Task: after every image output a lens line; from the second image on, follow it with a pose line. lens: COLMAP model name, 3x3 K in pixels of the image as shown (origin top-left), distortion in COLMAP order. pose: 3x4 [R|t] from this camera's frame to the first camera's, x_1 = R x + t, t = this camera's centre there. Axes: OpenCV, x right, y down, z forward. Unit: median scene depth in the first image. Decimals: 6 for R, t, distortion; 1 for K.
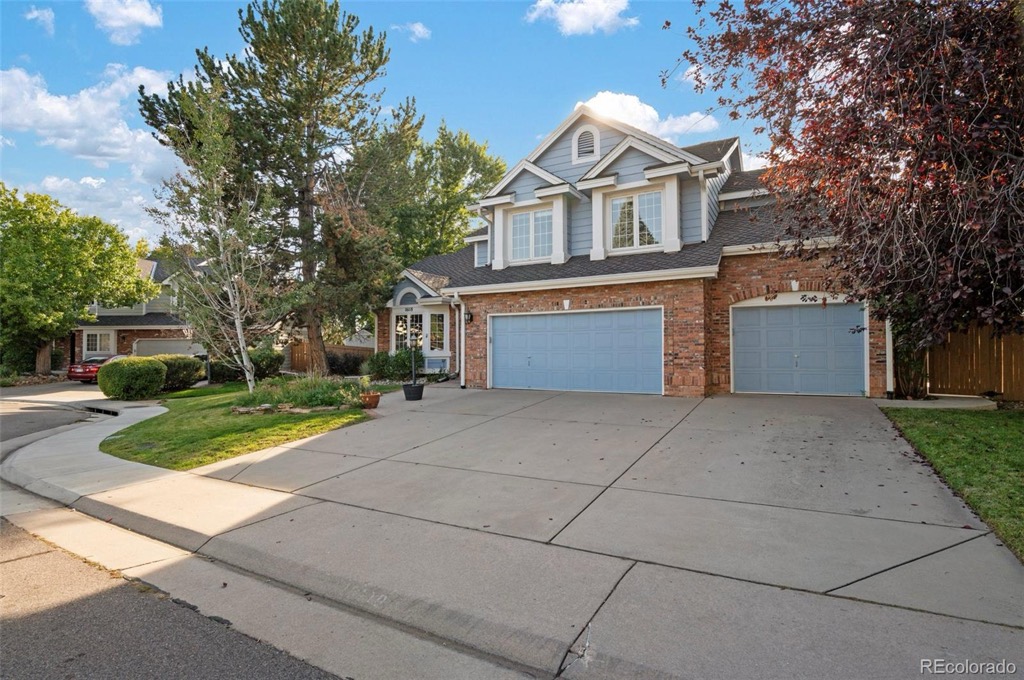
lens RADIAL K [[499.6, 0, 510.2], [0, 499.6, 341.6], [0, 0, 1]] dist [-0.000247, 0.000001]
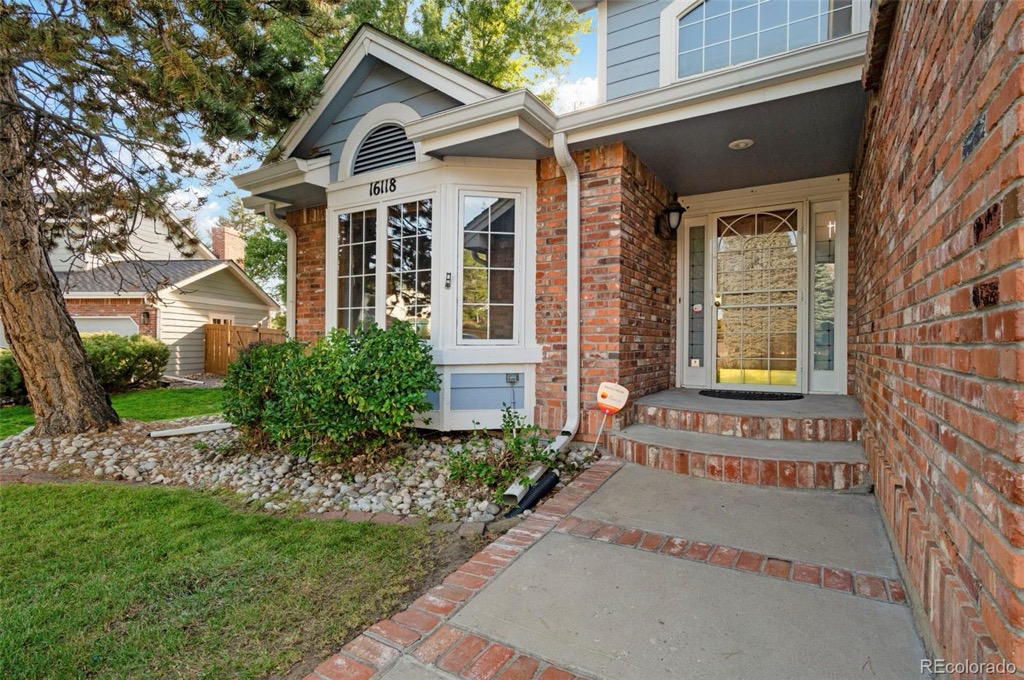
lens RADIAL K [[499.6, 0, 514.5], [0, 499.6, 341.5], [0, 0, 1]] dist [-0.000247, 0.000001]
pose [[0.999470, 0.005222, -0.032123, -0.123479], [-0.004624, 0.999815, 0.018663, 0.013438], [0.032214, -0.018504, 0.999310, 0.736616]]
